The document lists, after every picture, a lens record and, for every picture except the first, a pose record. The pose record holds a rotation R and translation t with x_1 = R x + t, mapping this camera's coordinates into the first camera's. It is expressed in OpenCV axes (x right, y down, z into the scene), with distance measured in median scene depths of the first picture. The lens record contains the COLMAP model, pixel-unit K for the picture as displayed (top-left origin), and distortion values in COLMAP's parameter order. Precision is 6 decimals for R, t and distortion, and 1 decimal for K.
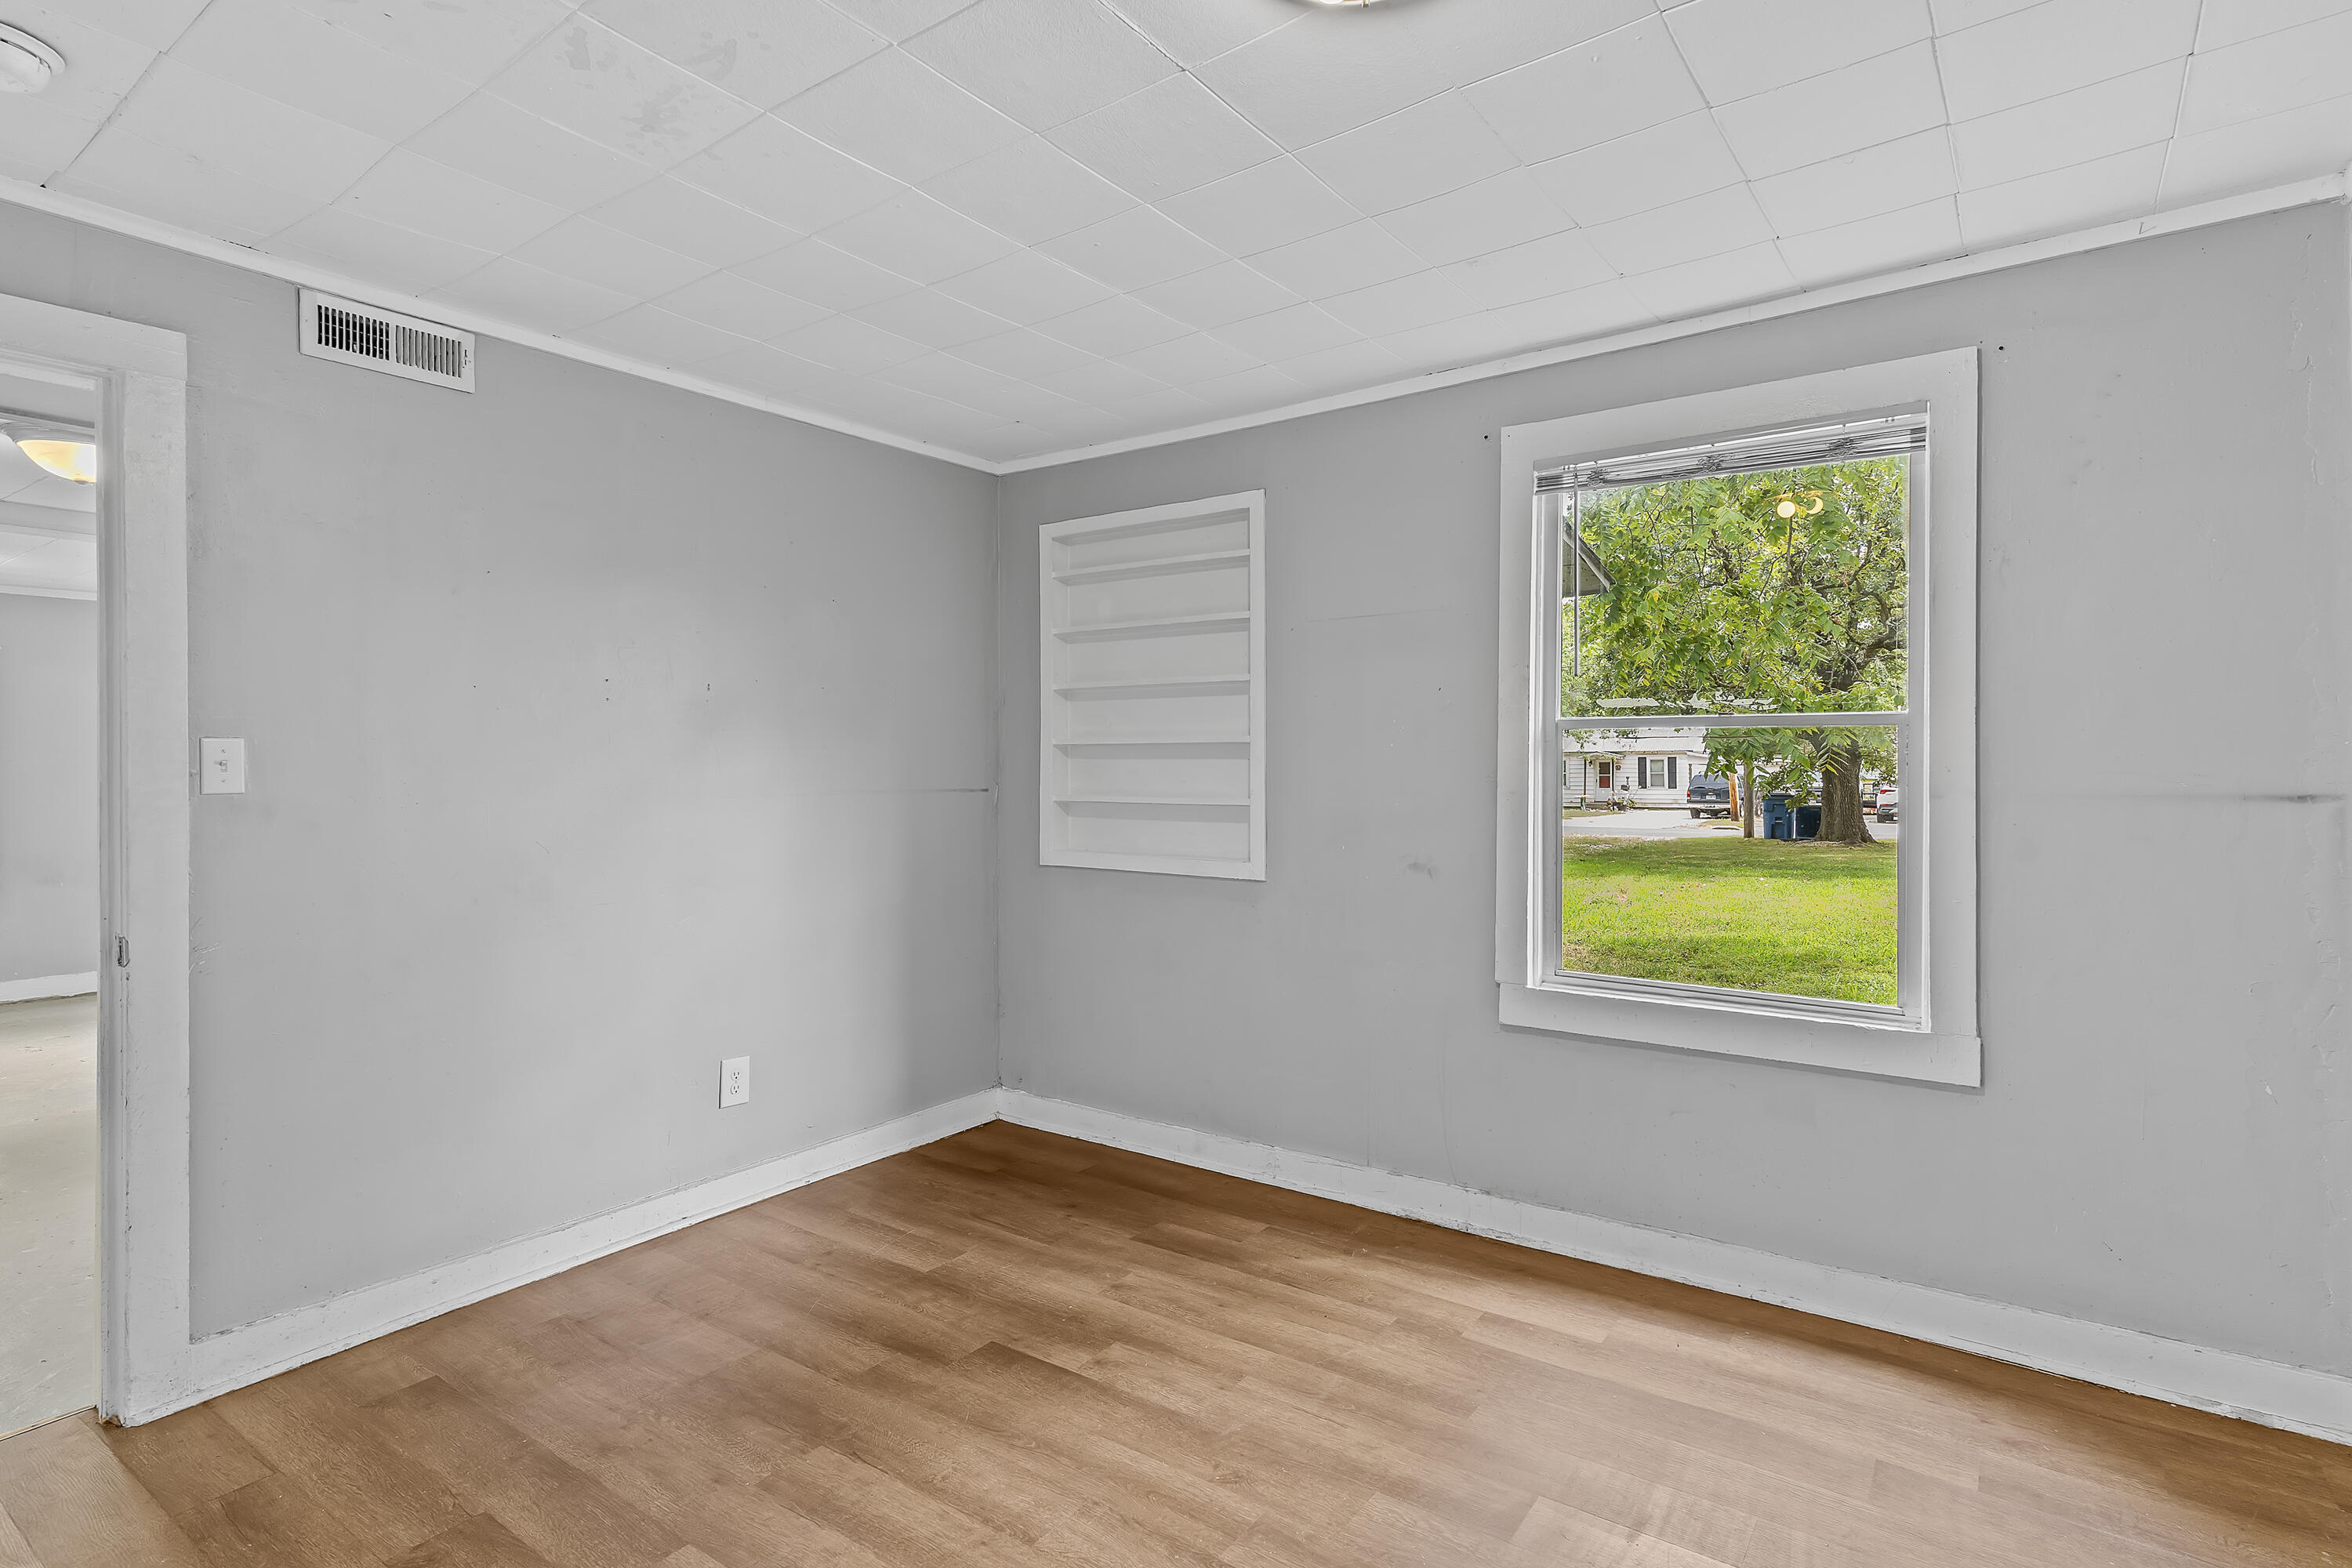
lens RADIAL K [[1149.7, 0, 1165.9], [0, 1149.7, 764.7], [0, 0, 1]] dist [0.008587, -0.004339]
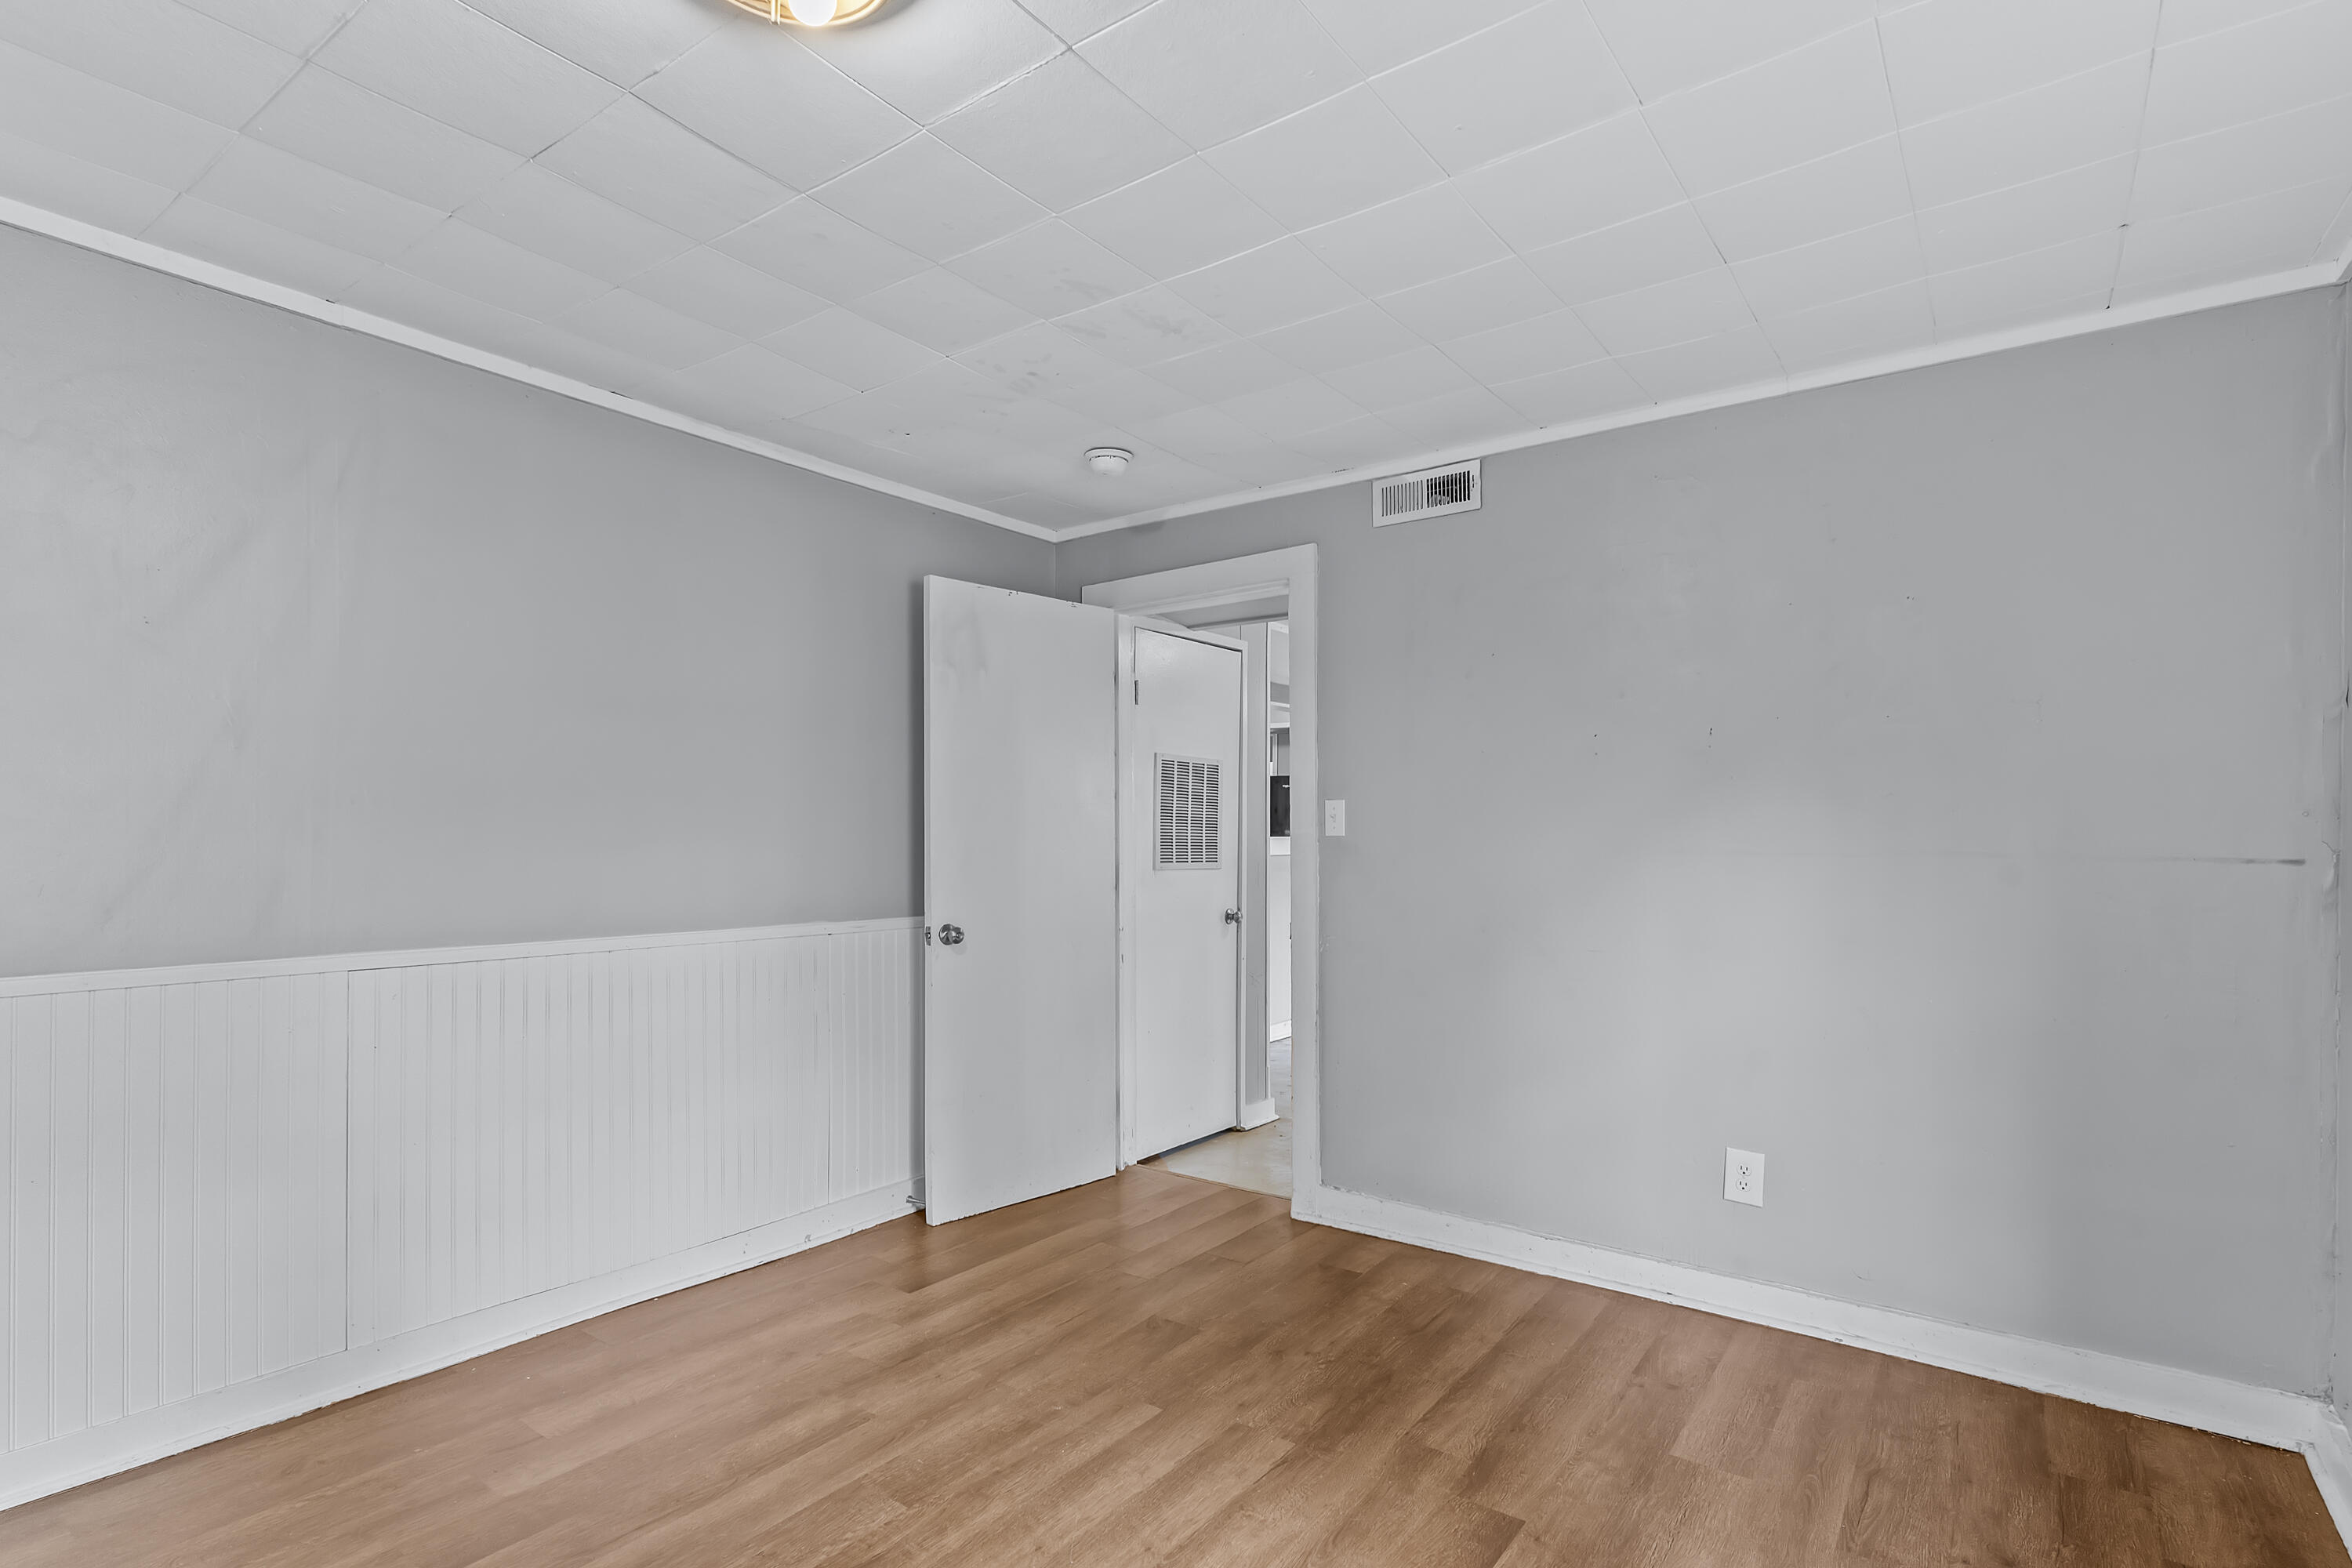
lens RADIAL K [[1149.7, 0, 1188.6], [0, 1149.7, 824.1], [0, 0, 1]] dist [0.008587, -0.004339]
pose [[0.008380, 0.012755, -0.999884, 0.579248], [0.005710, 0.999902, 0.012803, -0.009687], [0.999949, -0.005817, 0.008307, 0.656055]]
